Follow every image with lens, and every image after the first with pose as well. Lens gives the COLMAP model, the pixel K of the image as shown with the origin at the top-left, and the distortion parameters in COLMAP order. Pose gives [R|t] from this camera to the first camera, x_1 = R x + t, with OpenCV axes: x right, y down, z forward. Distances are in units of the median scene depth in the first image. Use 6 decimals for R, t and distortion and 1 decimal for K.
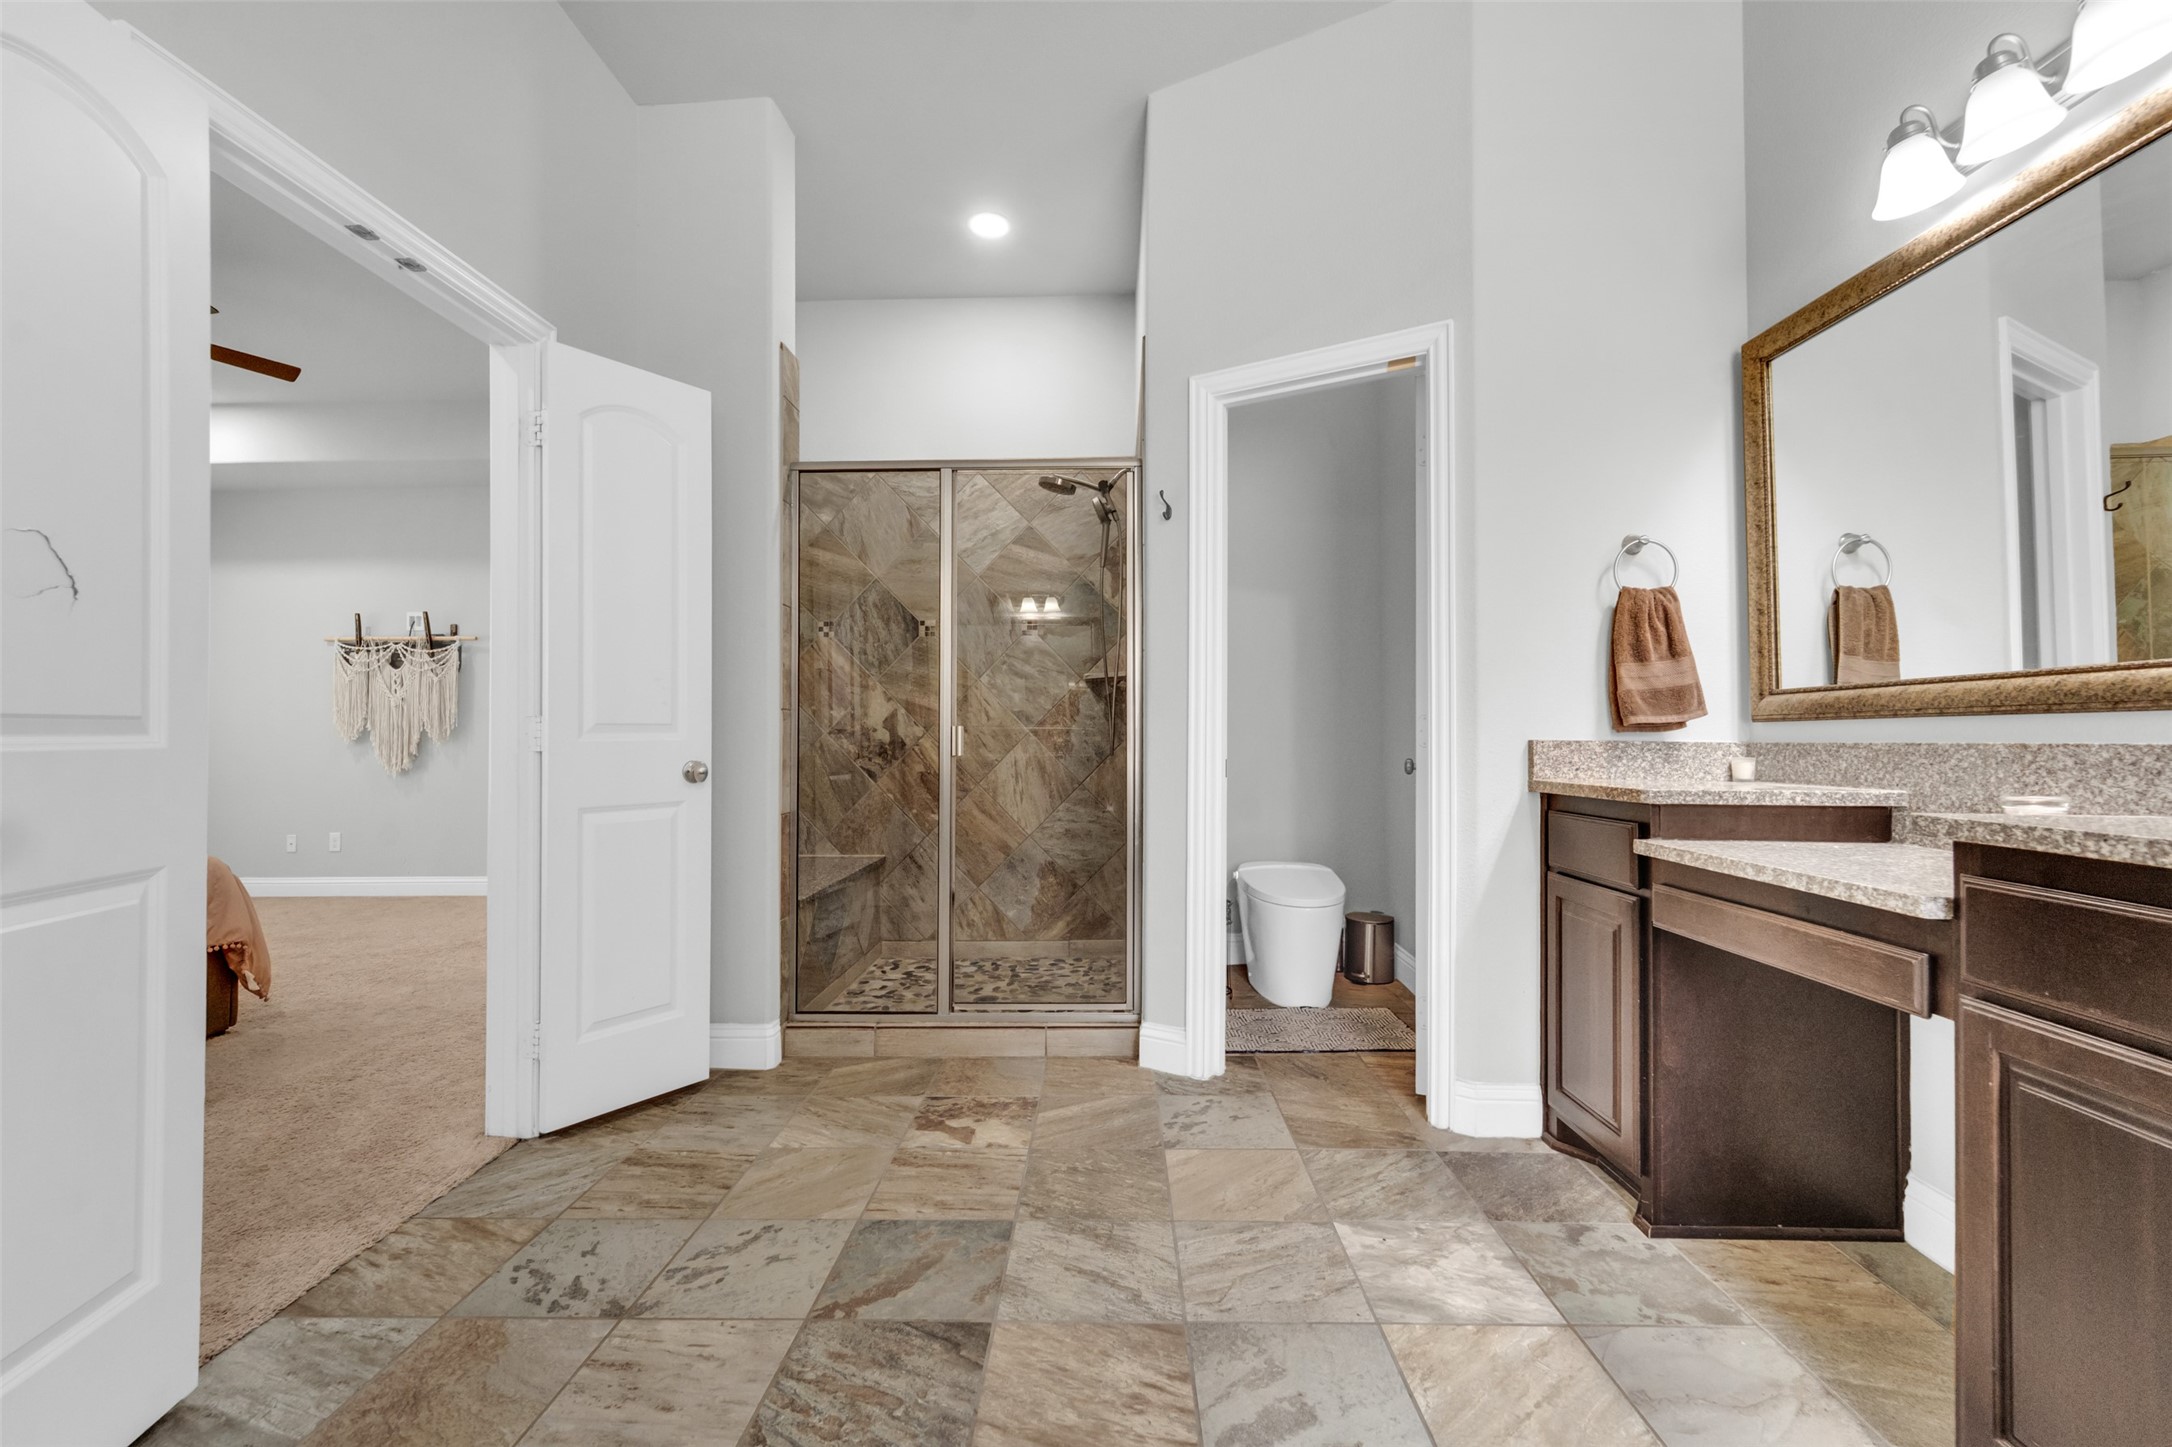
lens RADIAL K [[924.6, 0, 1076.1], [0, 924.6, 723.3], [0, 0, 1]] dist [0.001617, 0.000029]
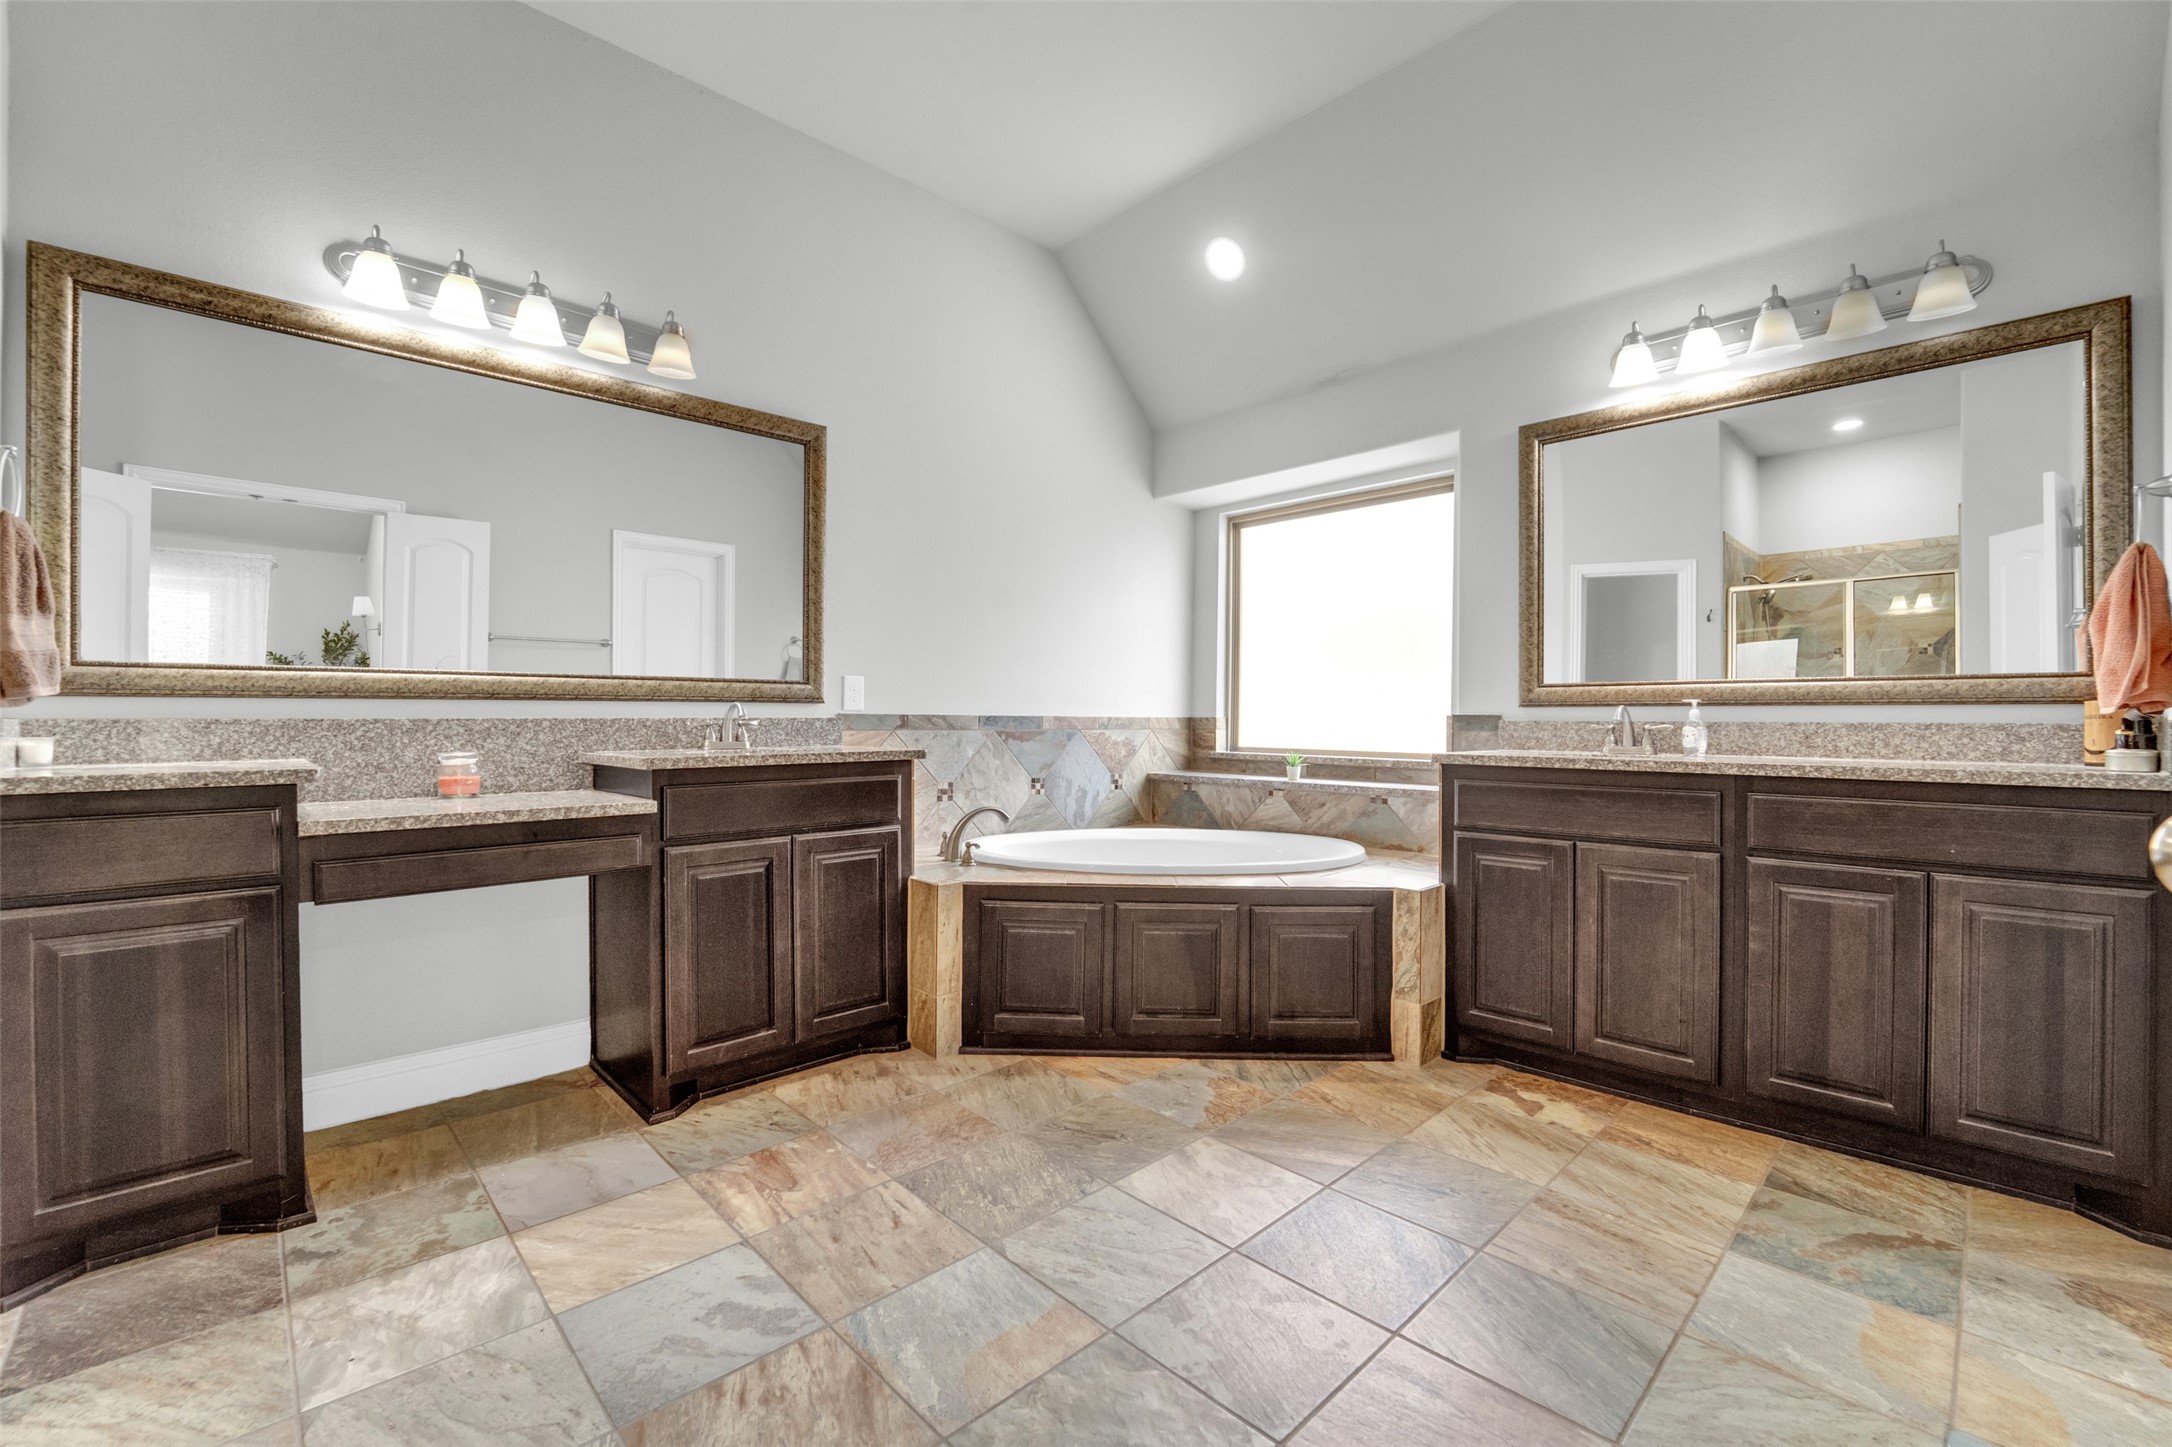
lens RADIAL K [[924.6, 0, 1080.2], [0, 924.6, 719.6], [0, 0, 1]] dist [0.001617, 0.000029]
pose [[-0.711323, -0.009482, 0.702801, -0.711457], [-0.015542, 0.999877, -0.002240, 0.009972], [-0.702693, -0.012517, -0.711383, 1.237610]]
